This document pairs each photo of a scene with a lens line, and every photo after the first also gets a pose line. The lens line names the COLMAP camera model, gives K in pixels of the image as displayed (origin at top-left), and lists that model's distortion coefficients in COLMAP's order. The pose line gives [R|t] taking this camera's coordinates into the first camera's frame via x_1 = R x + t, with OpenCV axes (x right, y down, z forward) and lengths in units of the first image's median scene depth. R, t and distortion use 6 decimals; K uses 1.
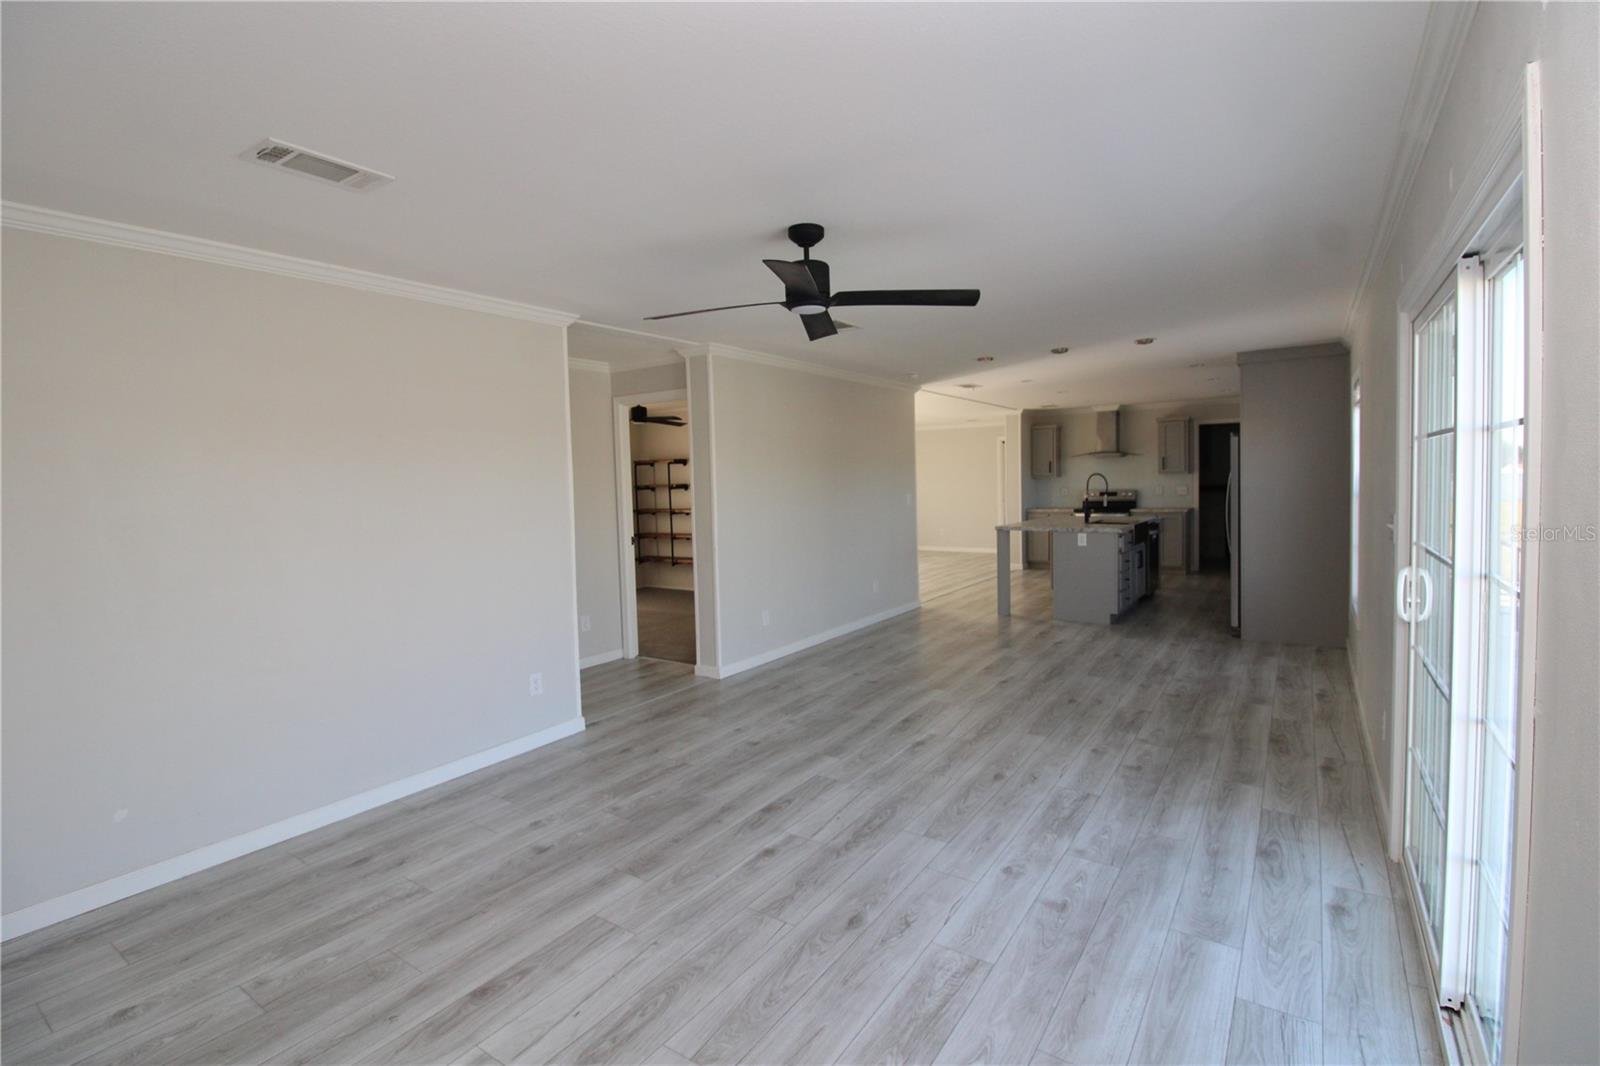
lens RADIAL K [[737.8, 0, 800.0], [0, 737.8, 533.0], [0, 0, 1]] dist [-0.003765, -0.000376]
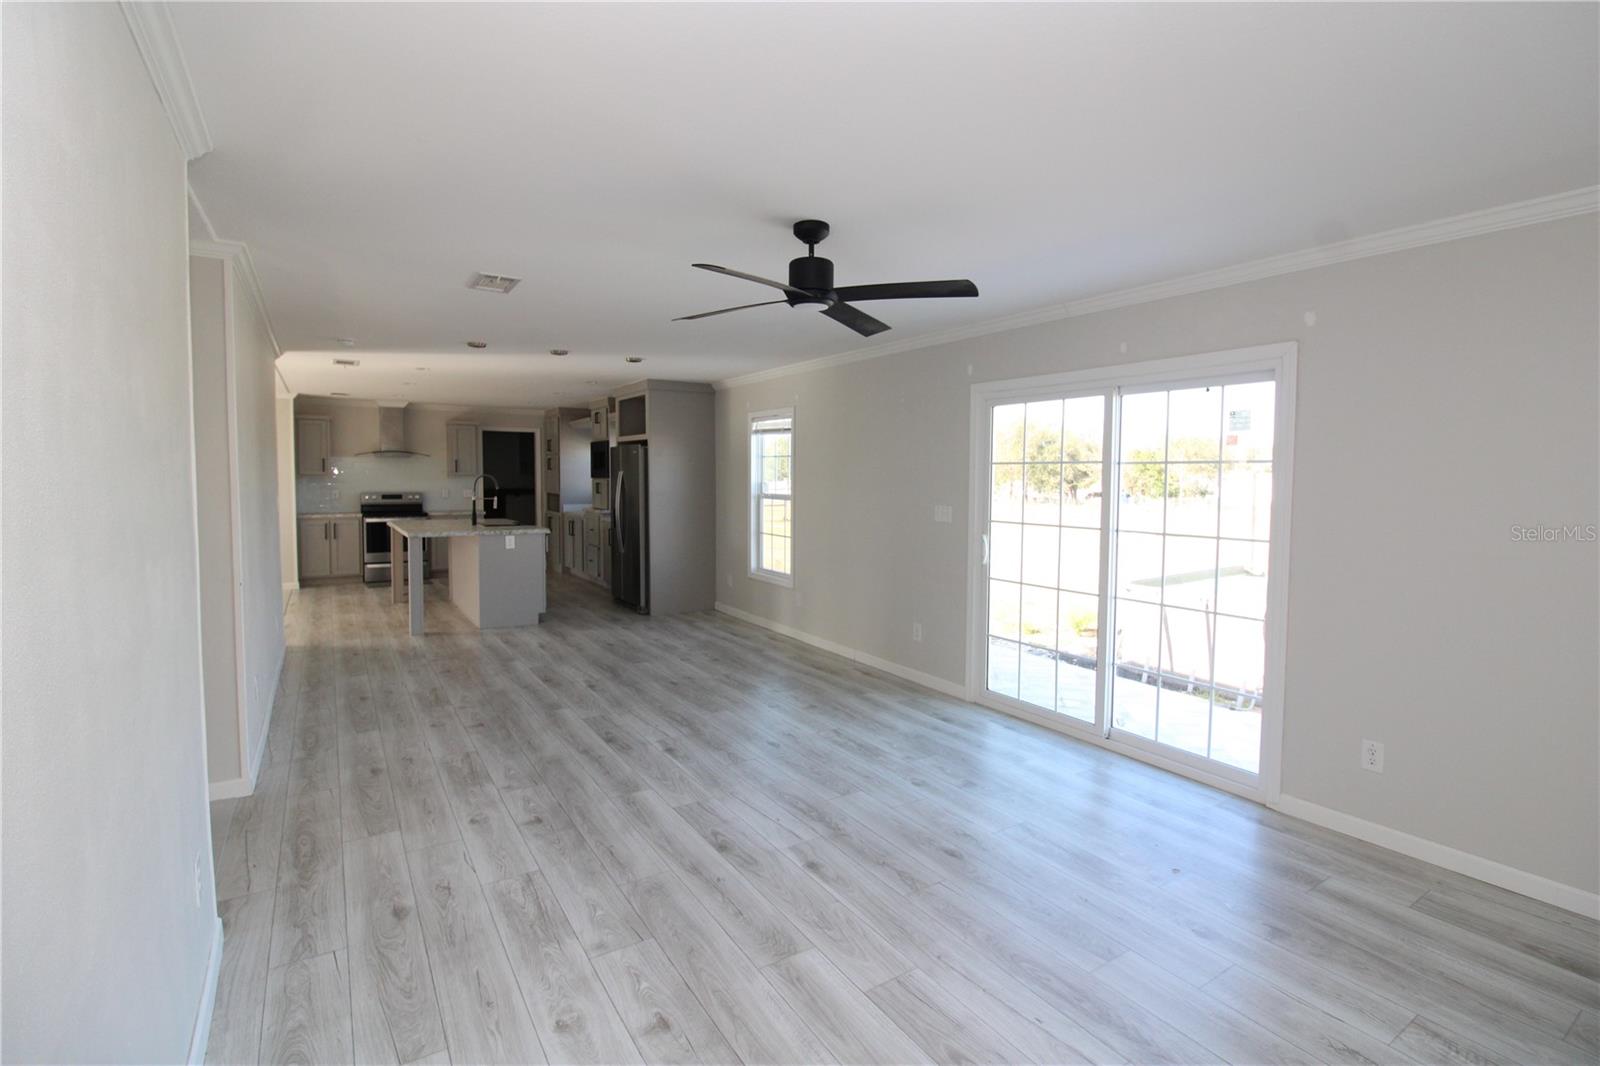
lens RADIAL K [[750.9, 0, 802.7], [0, 750.9, 511.6], [0, 0, 1]] dist [-0.016921, -0.000331]
pose [[0.380857, -0.014850, 0.924515, -0.636921], [0.049263, 0.998777, -0.004251, -0.013083], [-0.923321, 0.047163, 0.381123, 0.426140]]
